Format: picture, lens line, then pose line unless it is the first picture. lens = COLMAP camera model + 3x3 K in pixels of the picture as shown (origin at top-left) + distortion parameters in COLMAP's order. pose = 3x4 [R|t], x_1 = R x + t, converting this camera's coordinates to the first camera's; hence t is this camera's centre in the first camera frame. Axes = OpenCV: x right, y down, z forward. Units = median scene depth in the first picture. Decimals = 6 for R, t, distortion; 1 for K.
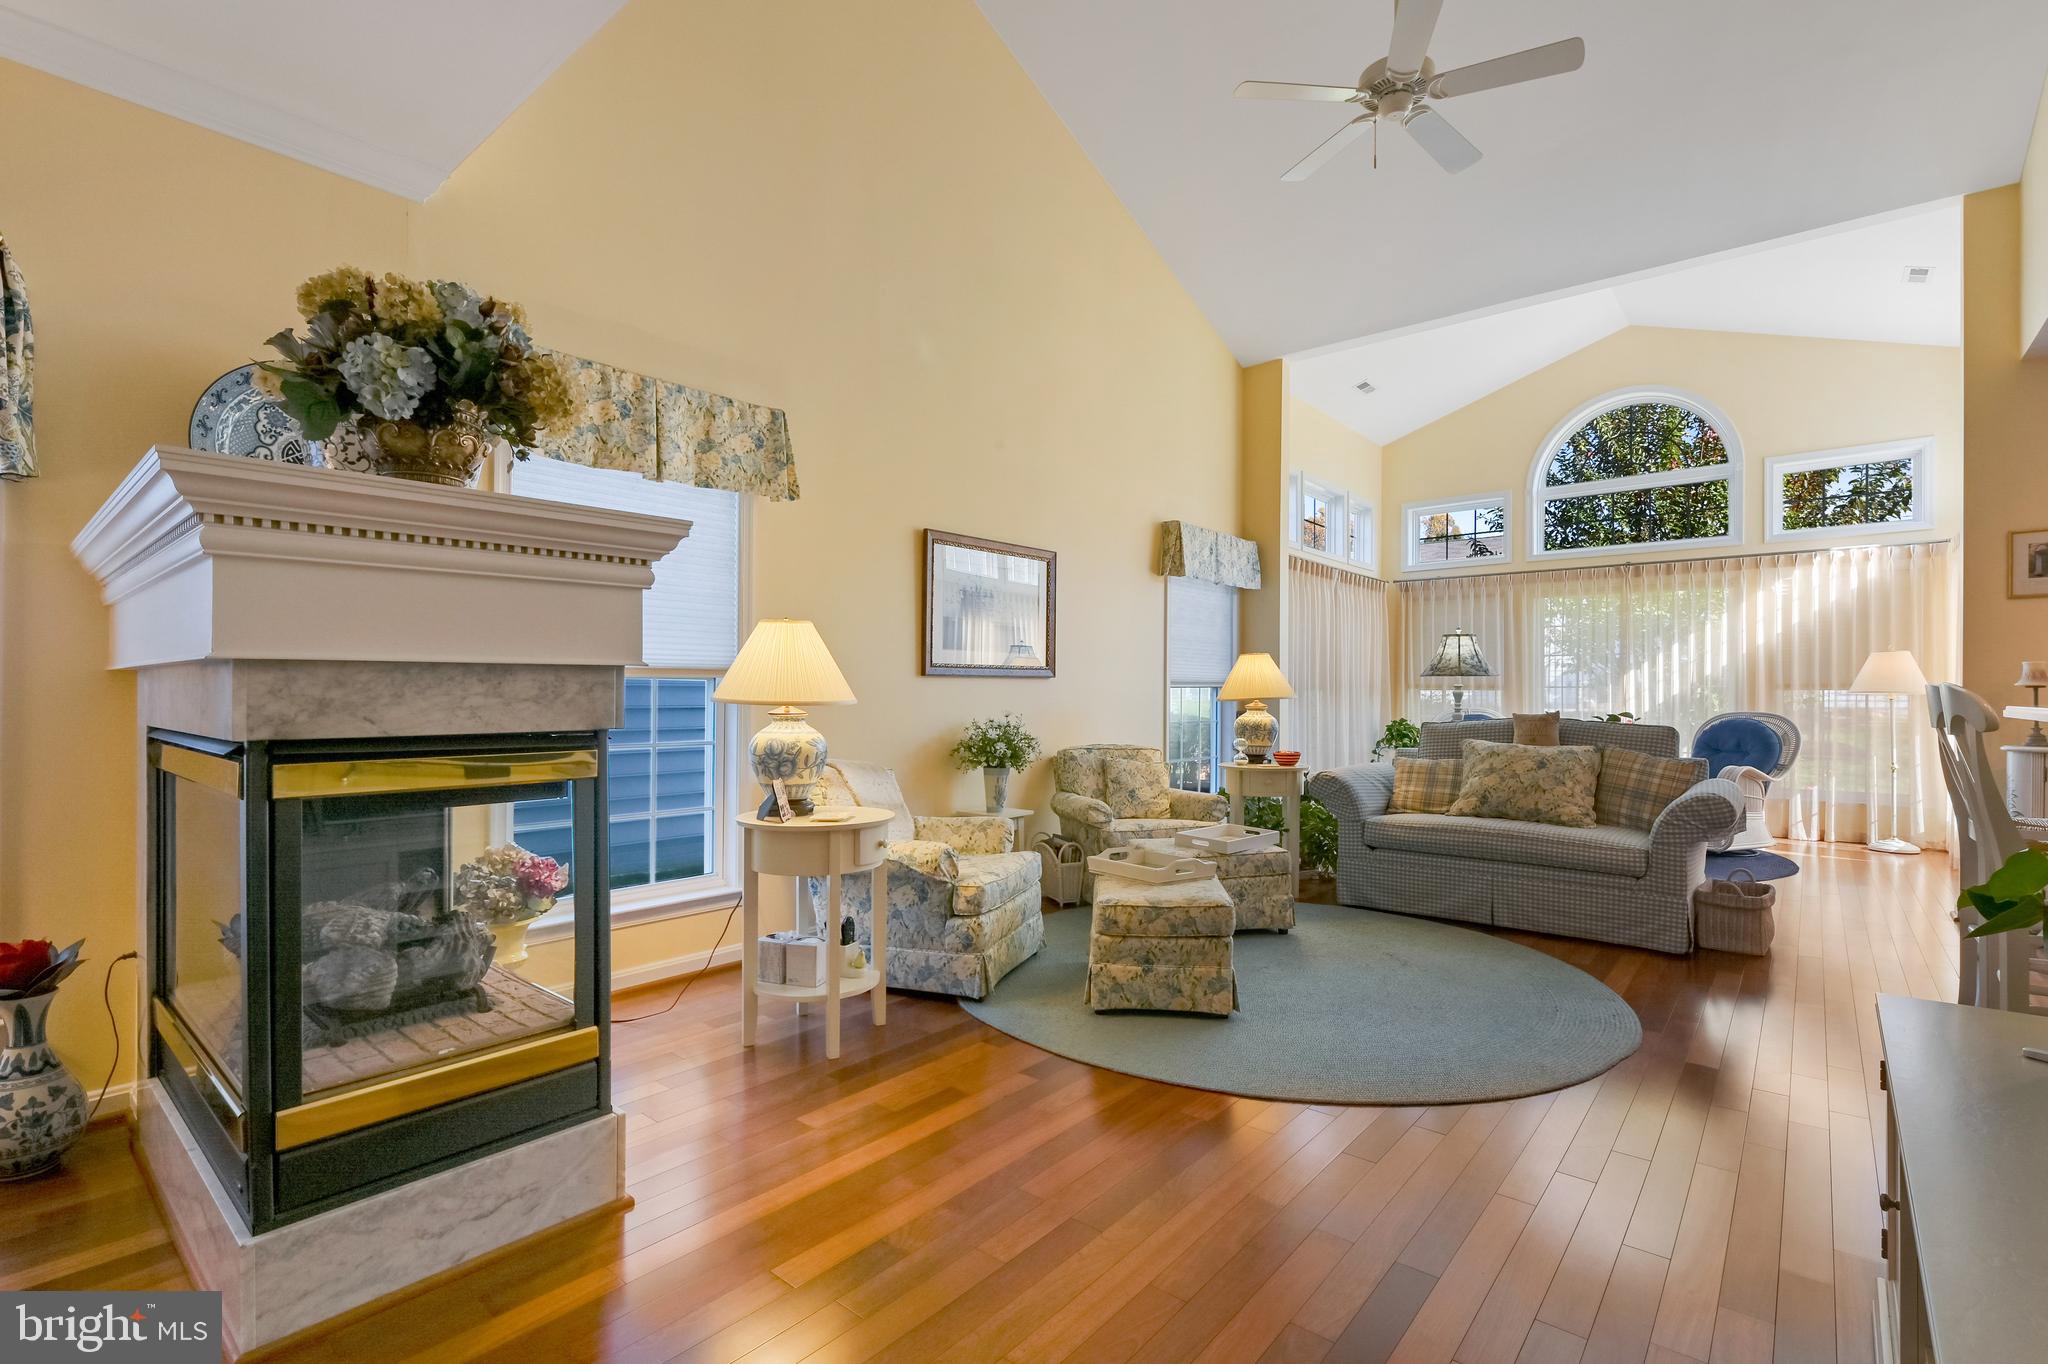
lens RADIAL K [[933.9, 0, 1023.3], [0, 933.9, 689.5], [0, 0, 1]] dist [0.001924, 0.000818]
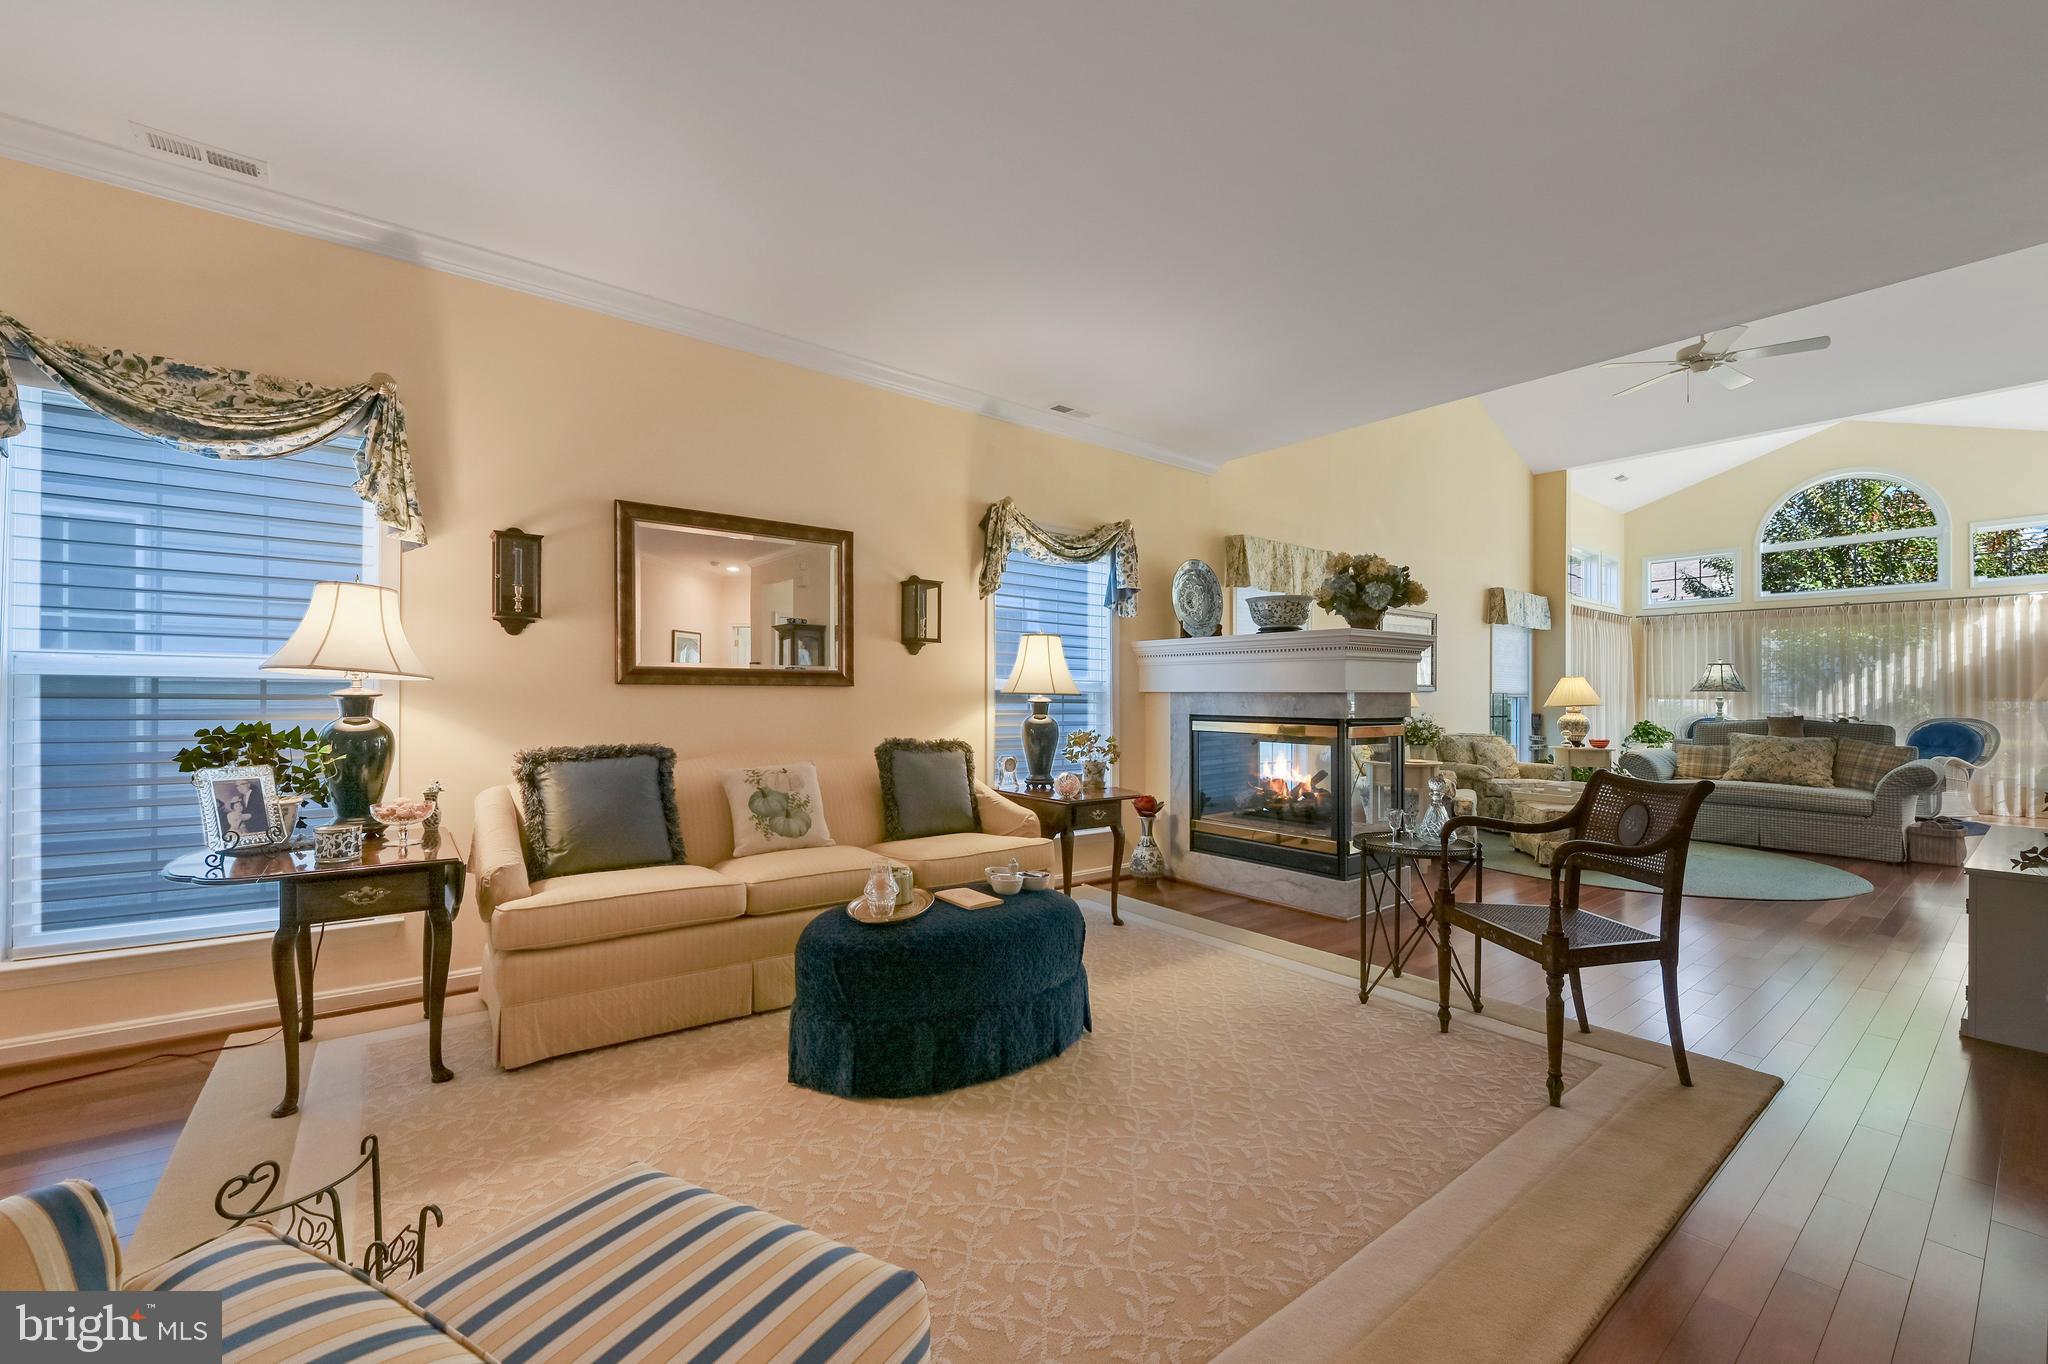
lens RADIAL K [[825.5, 0, 1027.3], [0, 825.5, 687.8], [0, 0, 1]] dist [0.003116, -0.000299]
pose [[0.981471, 0.002726, -0.191590, -0.333239], [-0.003825, 0.999978, -0.005368, -0.007556], [0.191571, 0.006002, 0.981460, -0.463241]]
